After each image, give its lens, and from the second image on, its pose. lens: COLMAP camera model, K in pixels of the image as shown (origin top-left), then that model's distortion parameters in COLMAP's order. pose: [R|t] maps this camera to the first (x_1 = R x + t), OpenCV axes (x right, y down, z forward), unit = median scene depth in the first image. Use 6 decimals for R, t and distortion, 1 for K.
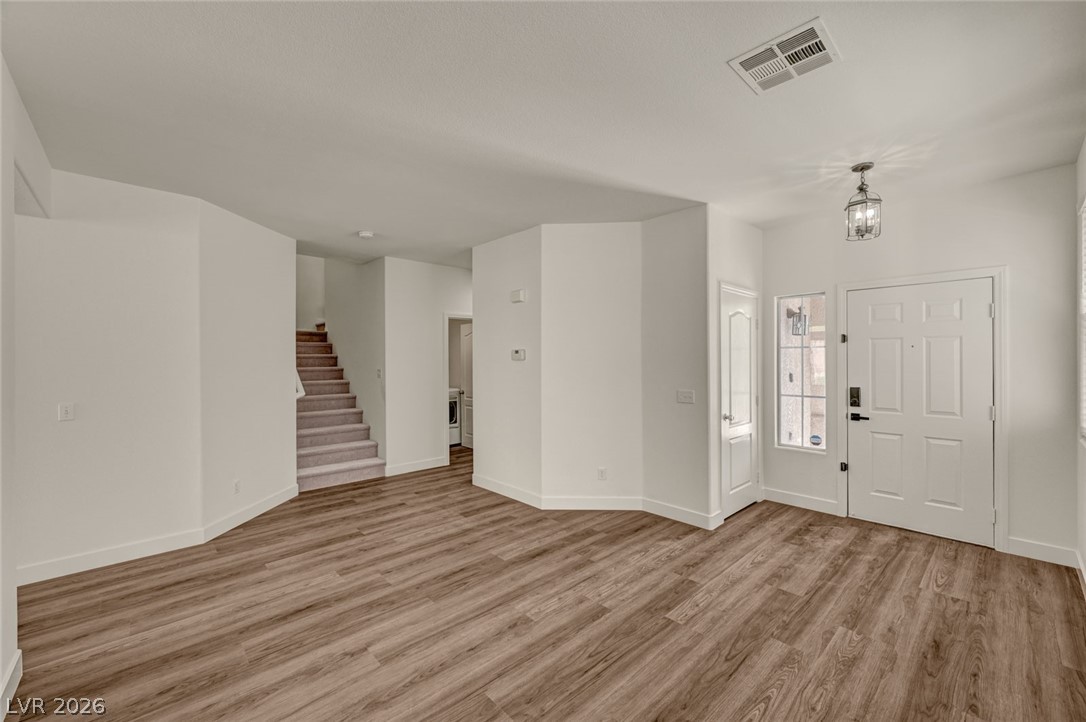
lens RADIAL K [[432.3, 0, 543.0], [0, 432.3, 363.6], [0, 0, 1]] dist [0.000702, 0.000568]
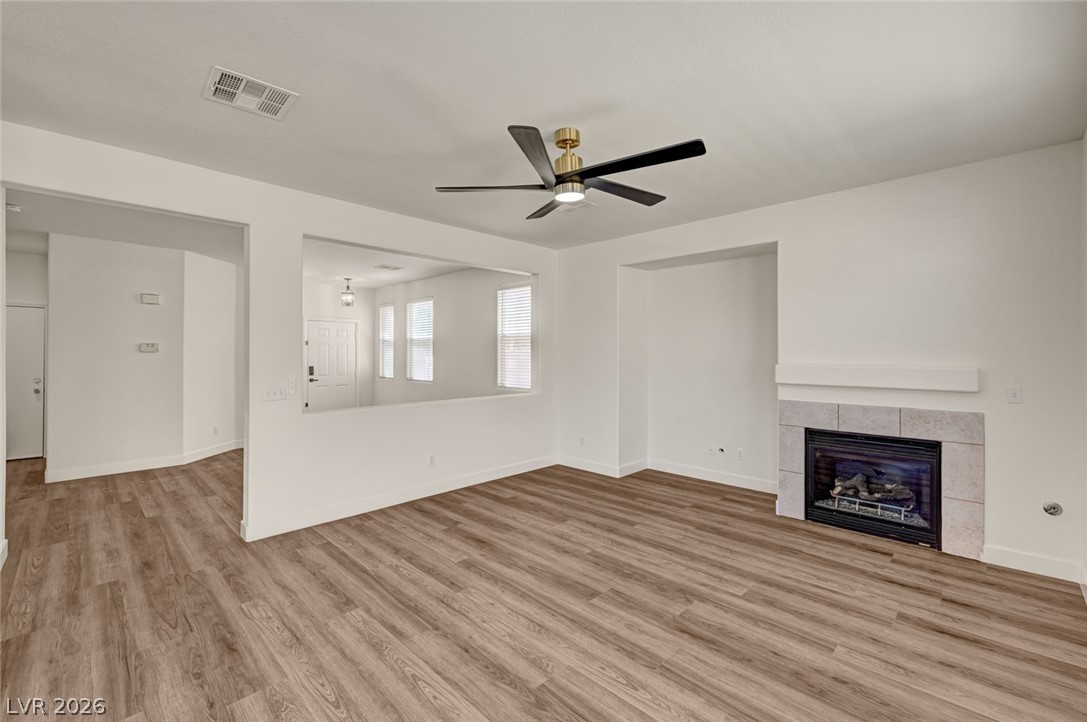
lens RADIAL K [[459.5, 0, 545.6], [0, 459.5, 346.2], [0, 0, 1]] dist [-0.002127, 0.001966]
pose [[-0.040719, 0.021692, 0.998935, -1.583343], [0.004208, 0.999759, -0.021538, 0.010202], [-0.999162, 0.003327, -0.040800, -0.058376]]
